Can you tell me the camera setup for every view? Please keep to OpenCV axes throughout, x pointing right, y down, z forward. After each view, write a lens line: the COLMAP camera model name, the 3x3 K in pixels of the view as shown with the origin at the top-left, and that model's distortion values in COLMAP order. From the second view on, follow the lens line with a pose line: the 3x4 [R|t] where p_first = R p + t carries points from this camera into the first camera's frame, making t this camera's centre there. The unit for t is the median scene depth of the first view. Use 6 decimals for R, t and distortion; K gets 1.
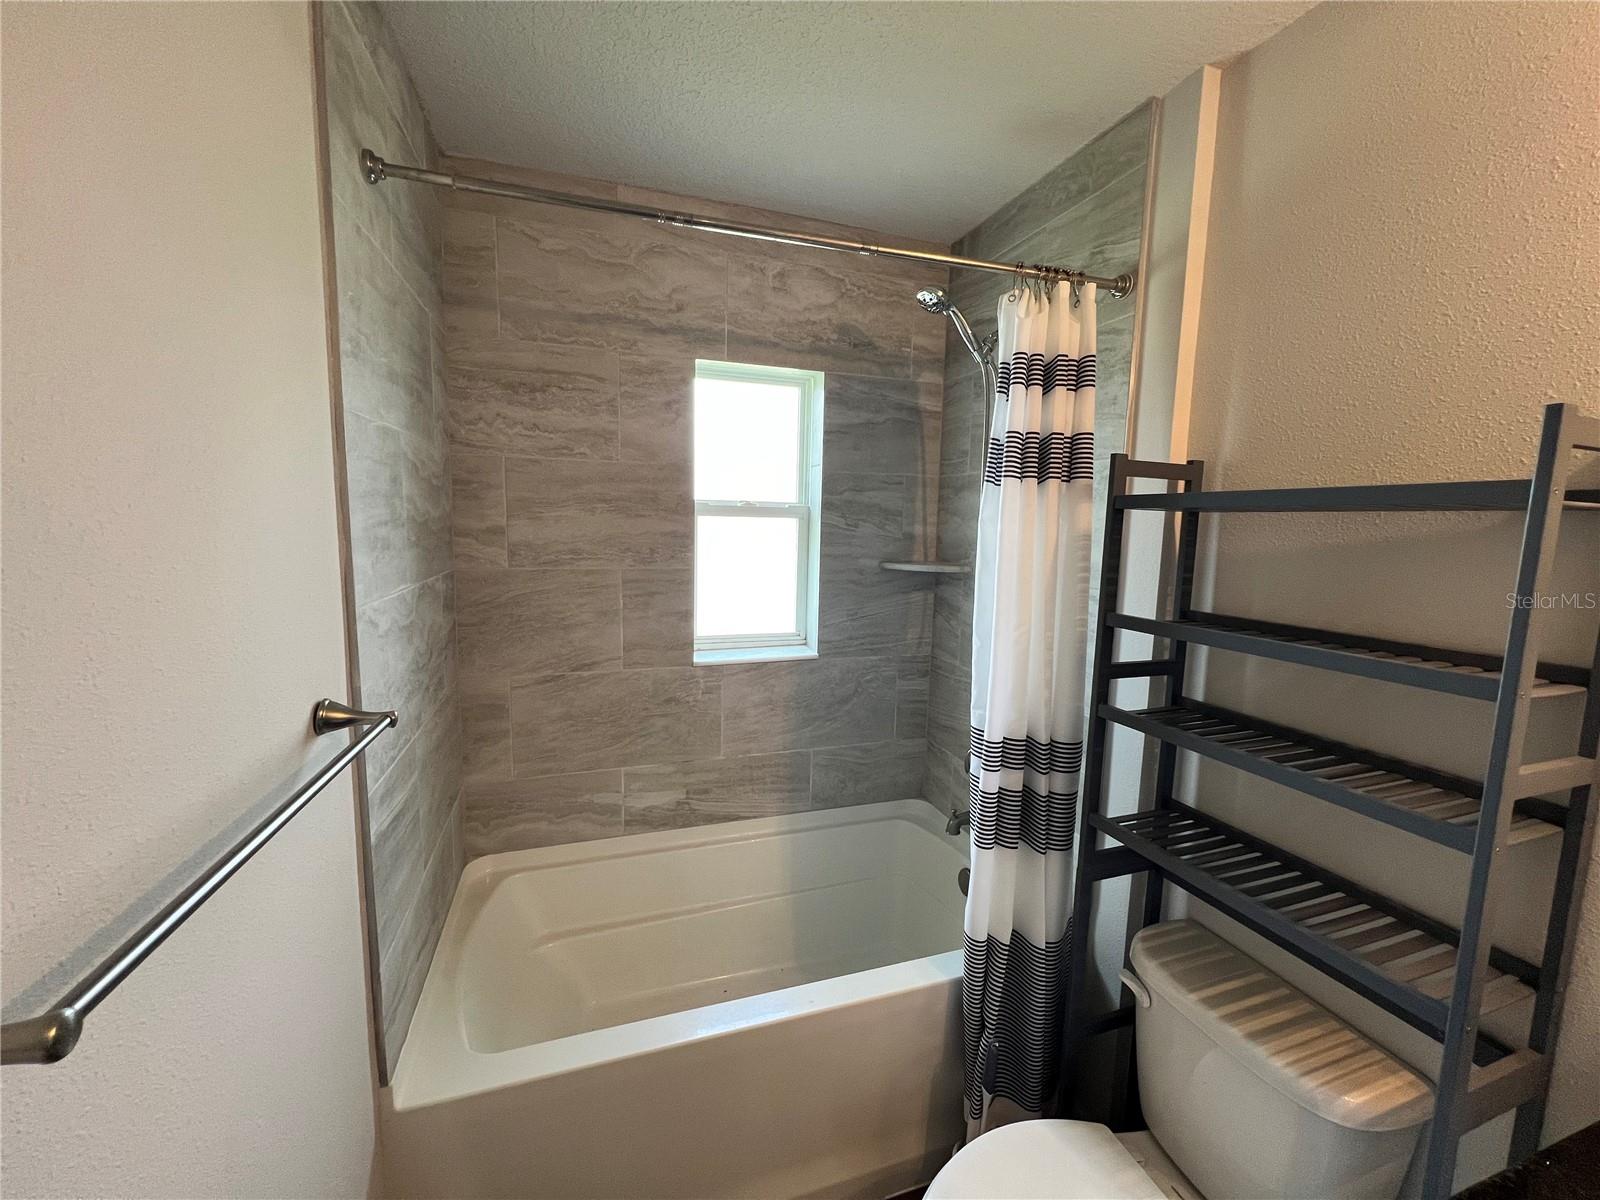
lens RADIAL K [[641.4, 0, 798.6], [0, 641.4, 596.5], [0, 0, 1]] dist [-0.004377, 0.001279]
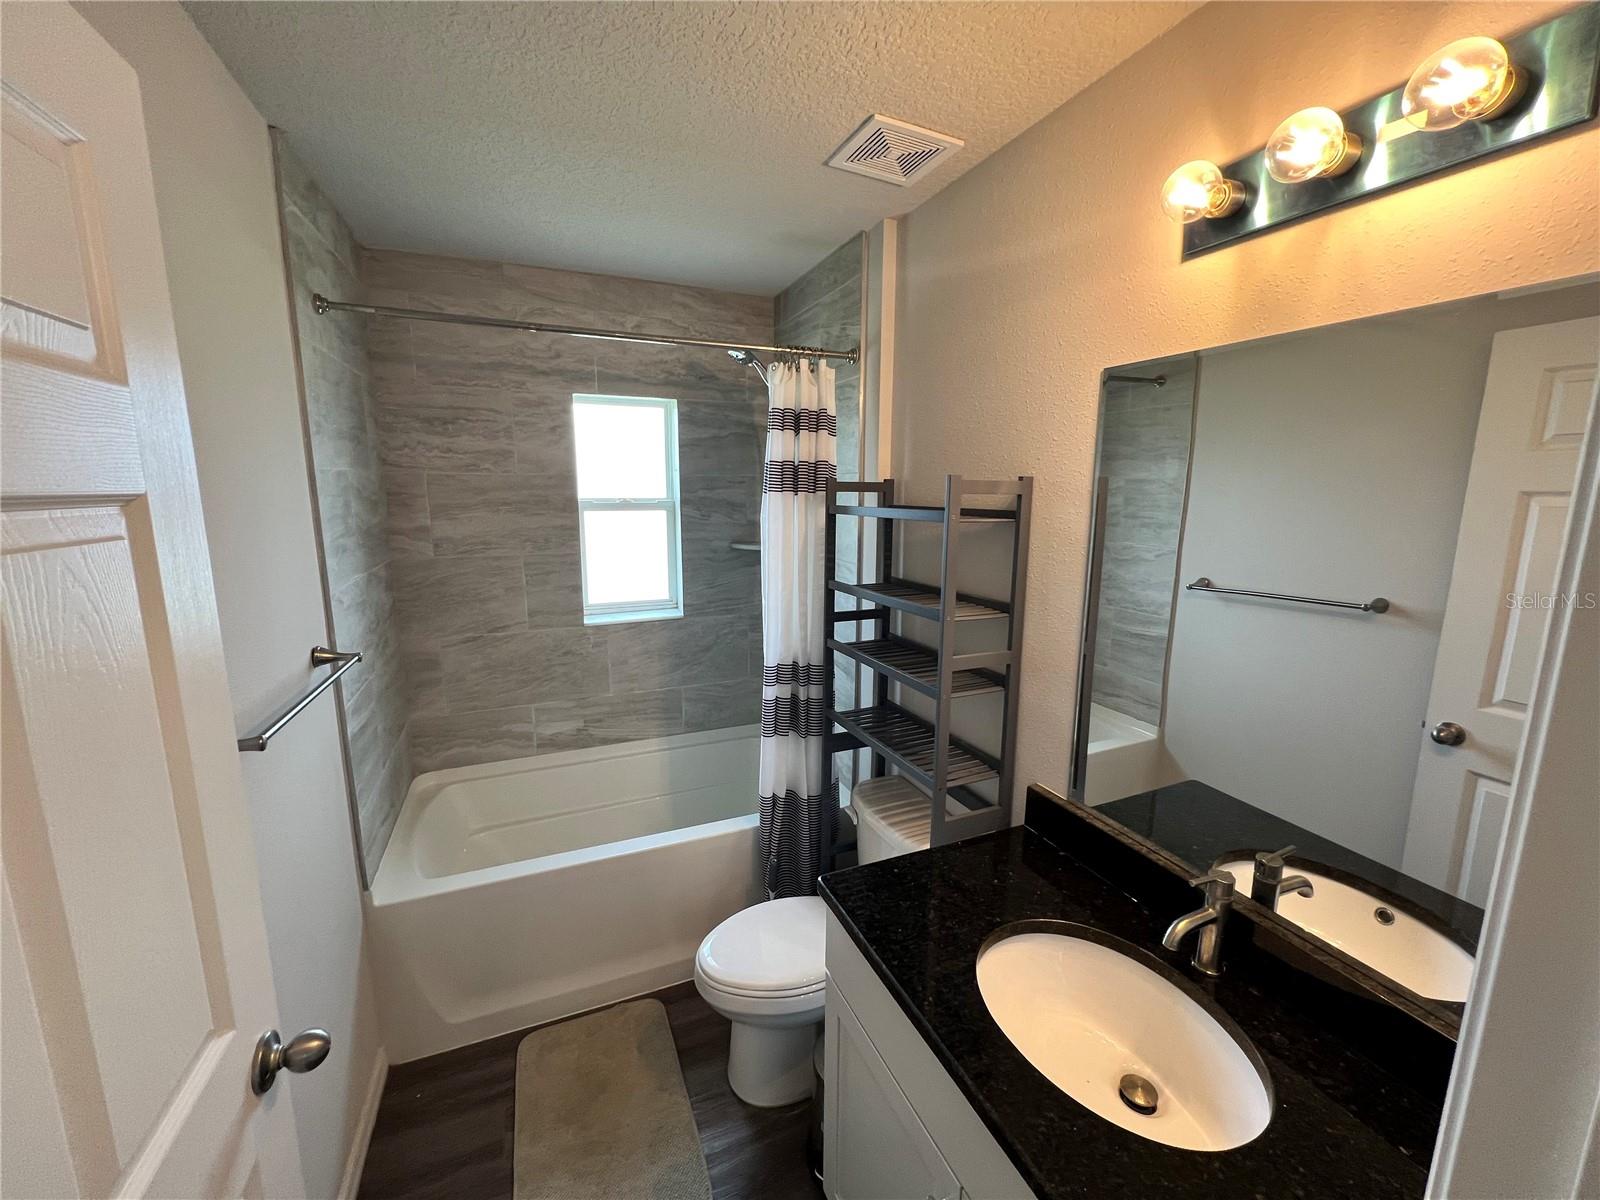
lens RADIAL K [[641.4, 0, 797.7], [0, 641.4, 597.8], [0, 0, 1]] dist [-0.004377, 0.001279]
pose [[0.997203, -0.030219, 0.068358, 0.226117], [0.026390, 0.998069, 0.056237, -0.016256], [-0.069926, -0.054276, 0.996075, -0.418937]]
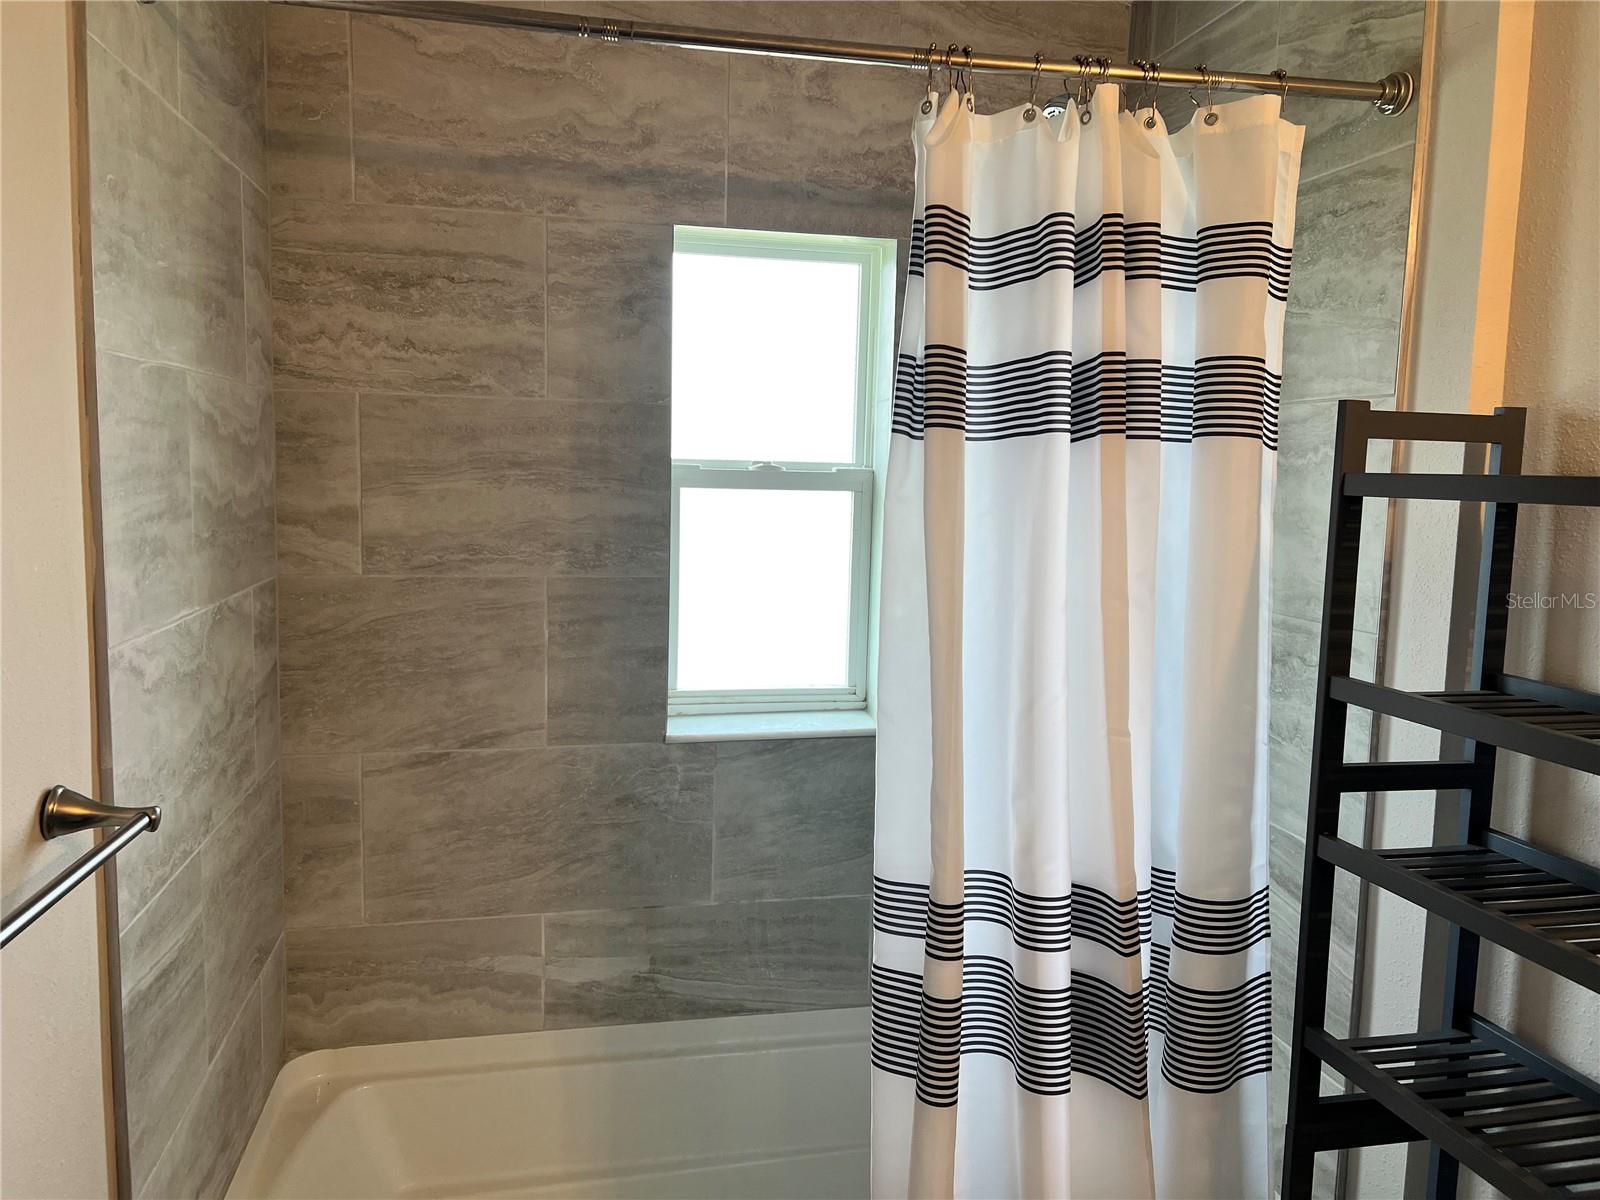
lens RADIAL K [[1198.0, 0, 791.9], [0, 1198.0, 589.2], [0, 0, 1]] dist [0.058631, -0.060430]
pose [[0.992910, 0.013315, -0.118118, 0.096016], [-0.015213, 0.999769, -0.015186, -0.021485], [0.117888, 0.016875, 0.992883, -0.099500]]
